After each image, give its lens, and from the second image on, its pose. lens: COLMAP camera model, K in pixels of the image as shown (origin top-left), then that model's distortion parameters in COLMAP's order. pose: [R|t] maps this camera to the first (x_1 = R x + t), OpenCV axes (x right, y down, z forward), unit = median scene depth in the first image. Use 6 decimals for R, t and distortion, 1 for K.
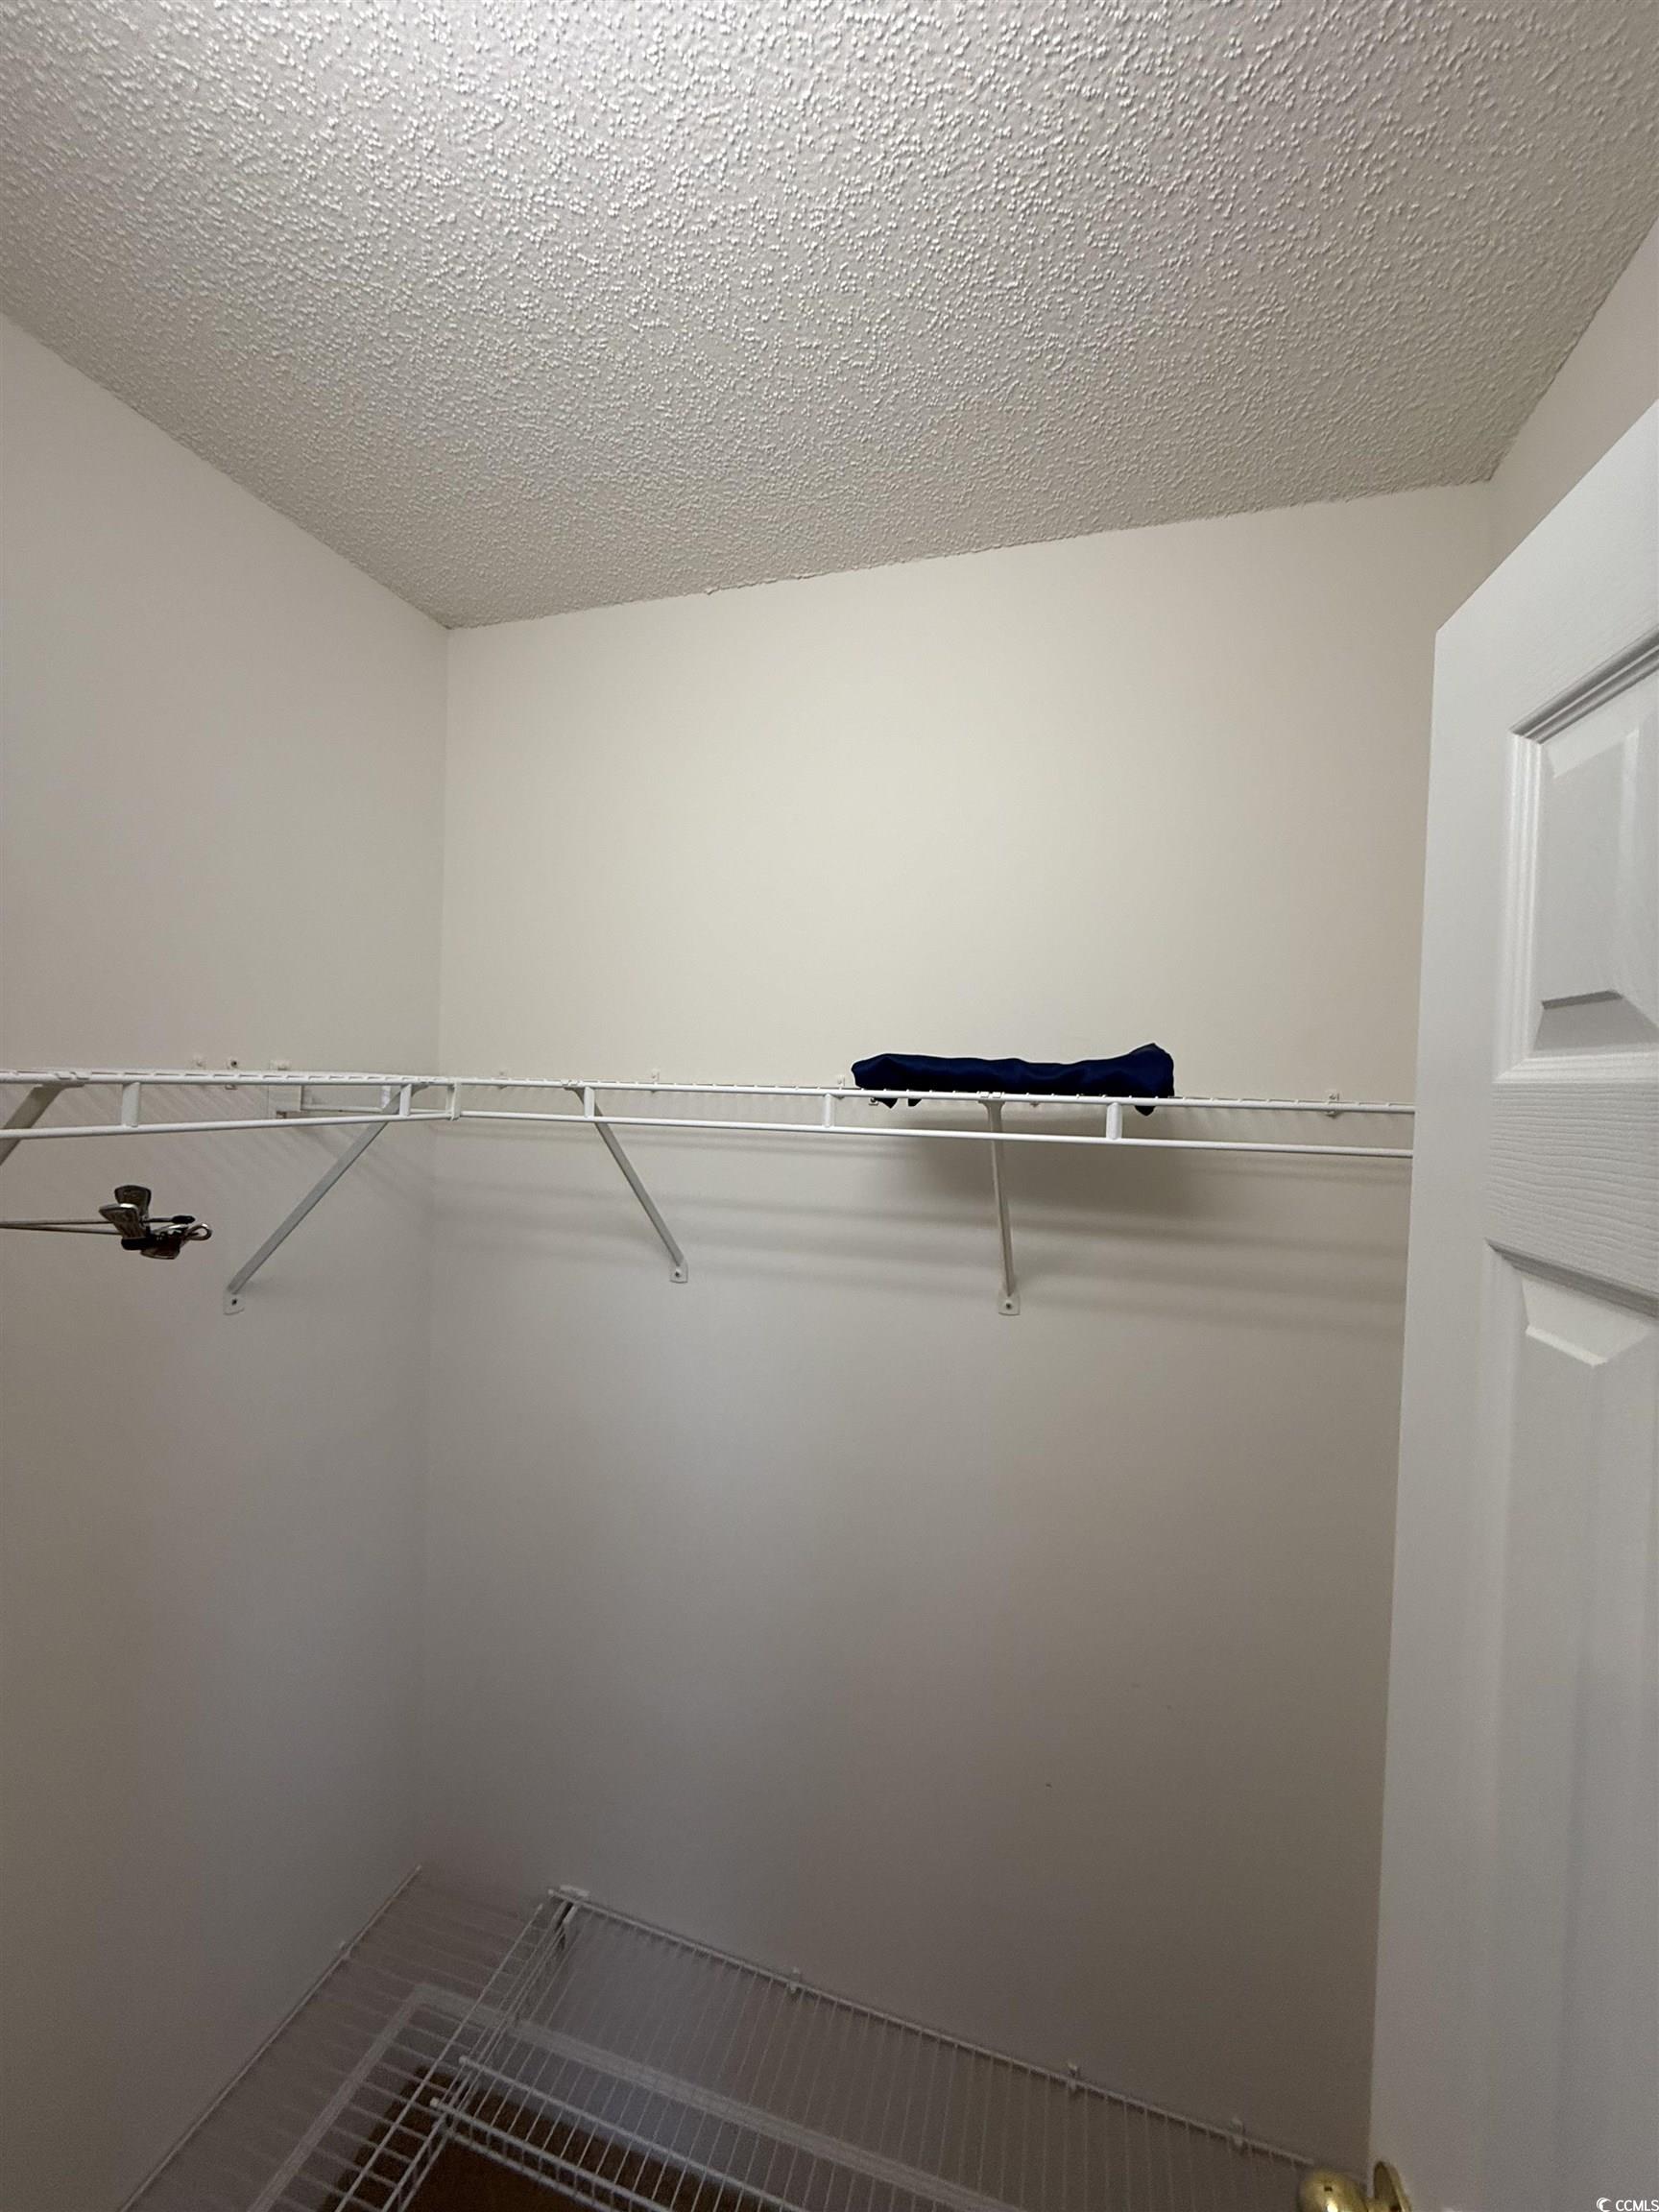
lens RADIAL K [[875.2, 0, 832.7], [0, 875.2, 1109.3], [0, 0, 1]] dist [-0.002537, 0.000477]
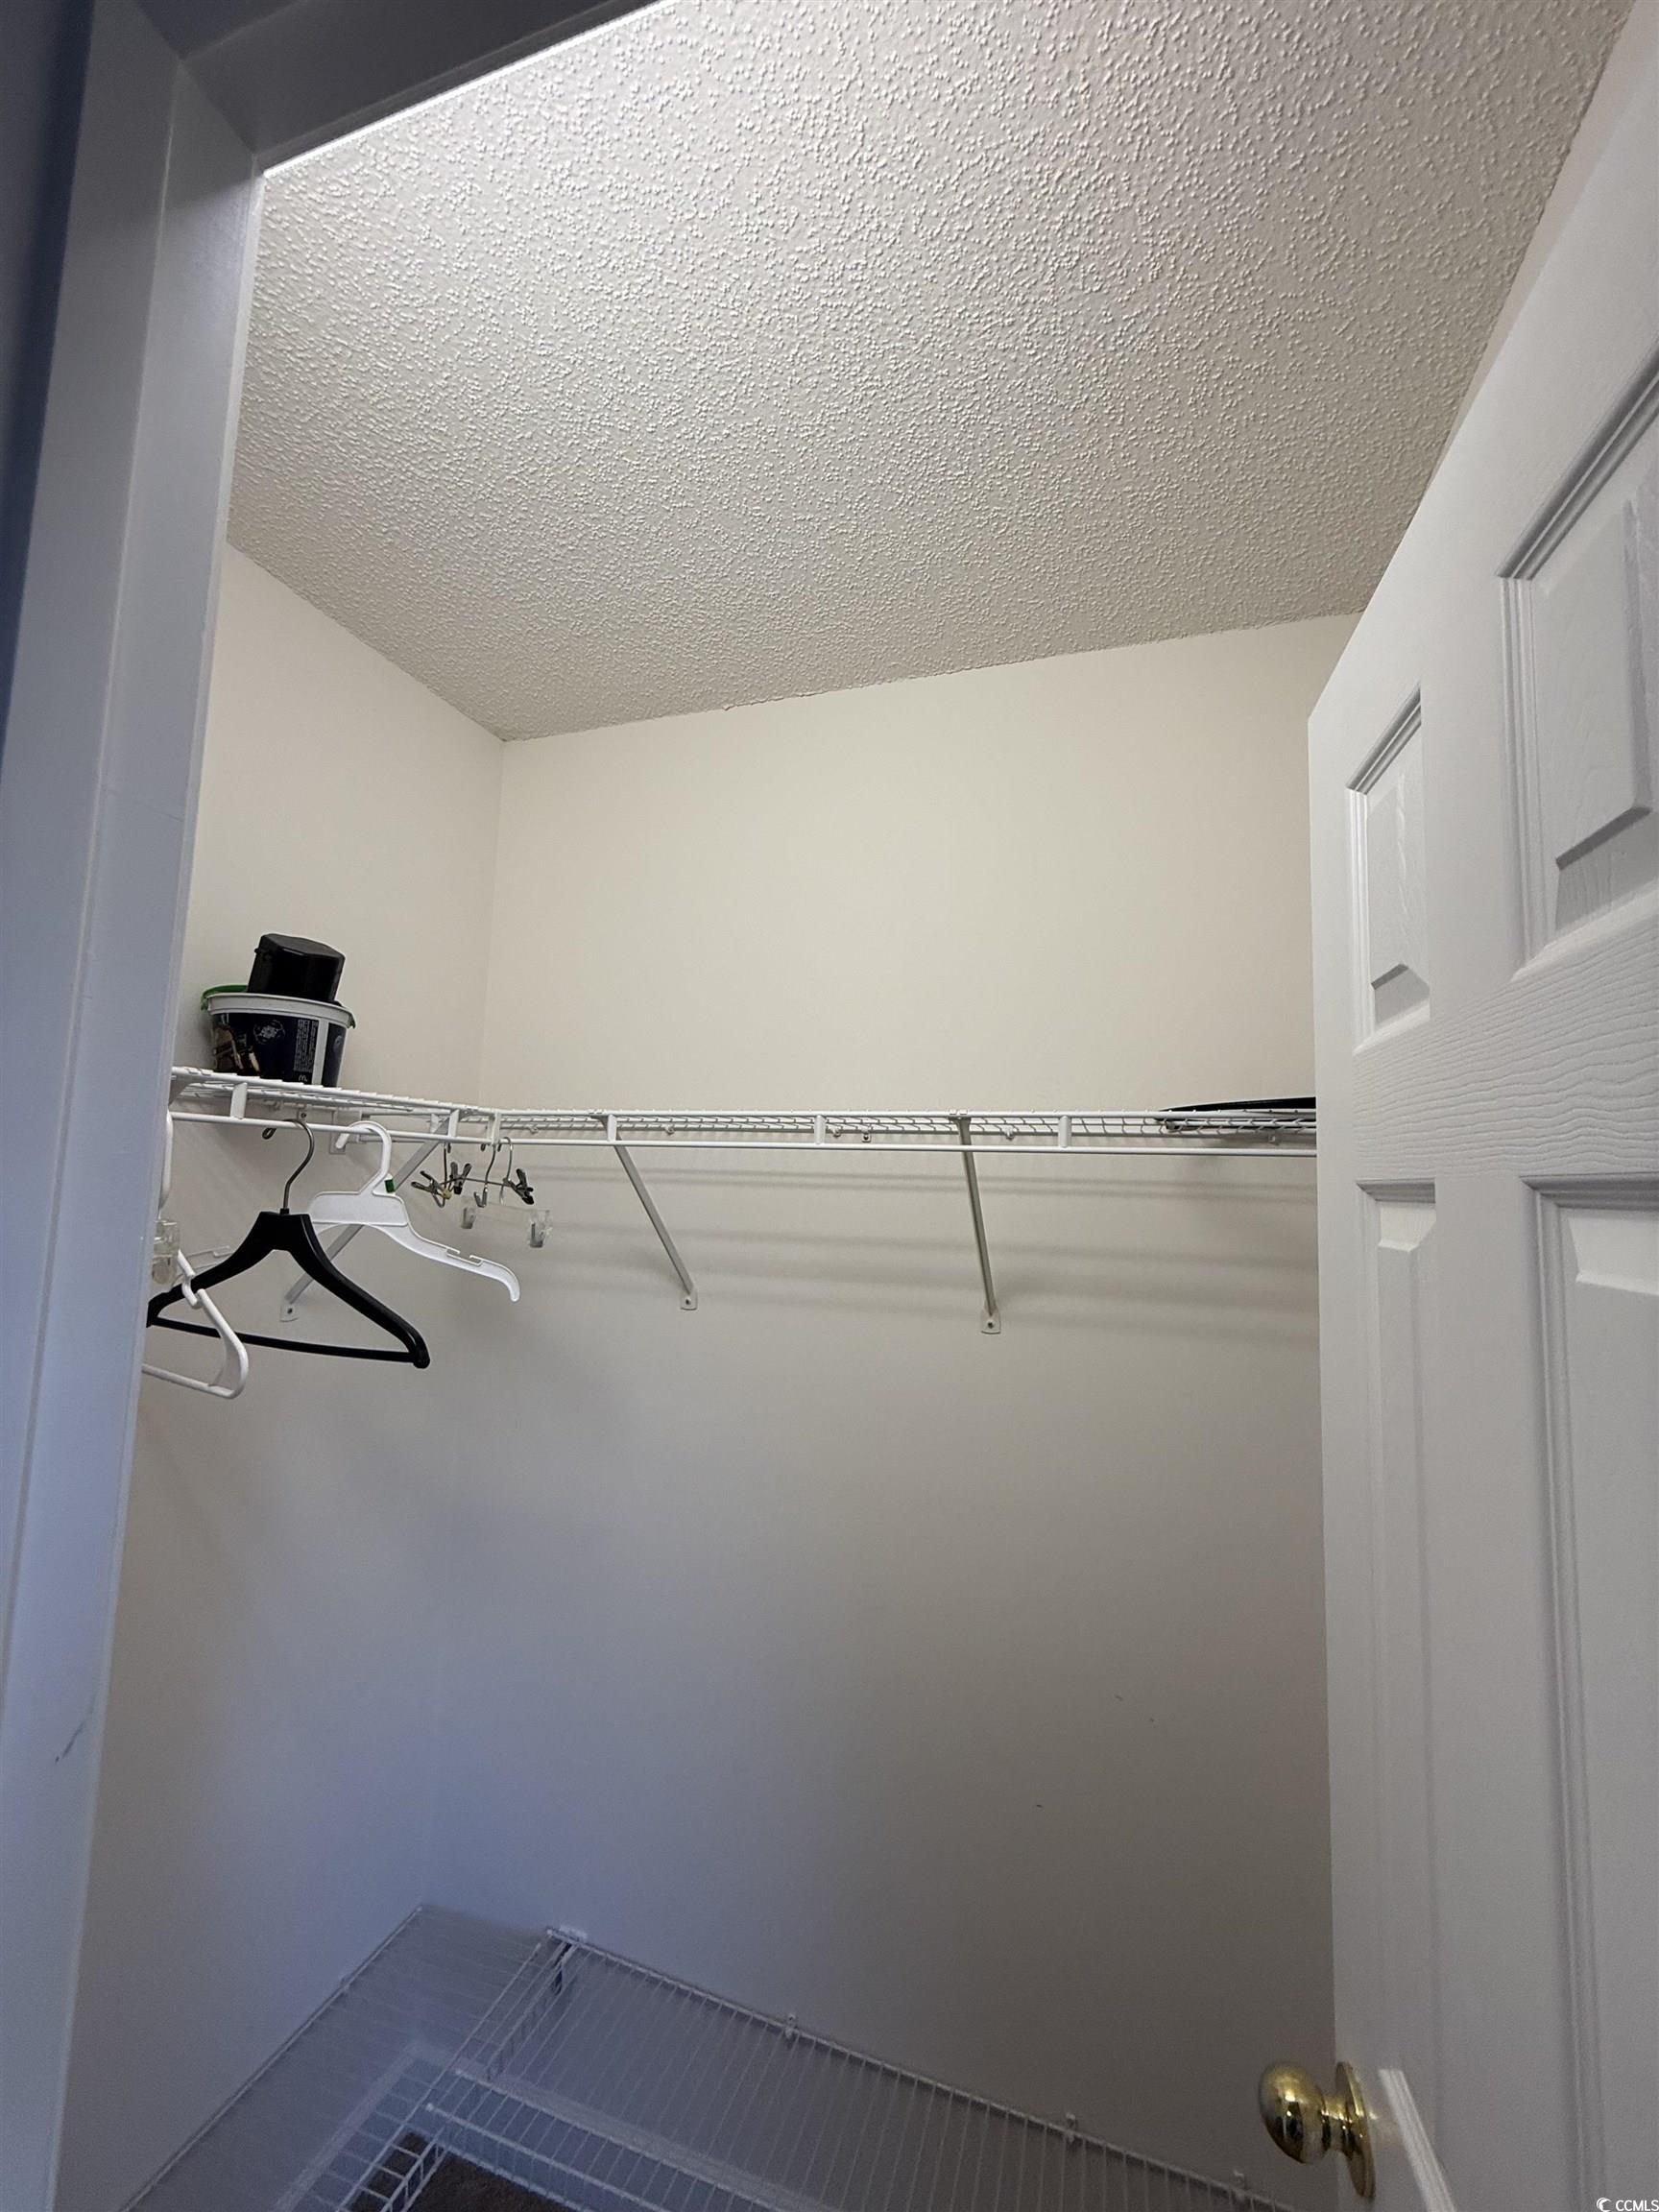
lens RADIAL K [[875.2, 0, 833.9], [0, 875.2, 1112.1], [0, 0, 1]] dist [-0.002537, 0.000477]
pose [[0.999731, -0.000129, -0.023194, 0.044569], [-0.002460, 0.993752, -0.111588, 0.115119], [0.023064, 0.111615, 0.993484, -0.152830]]
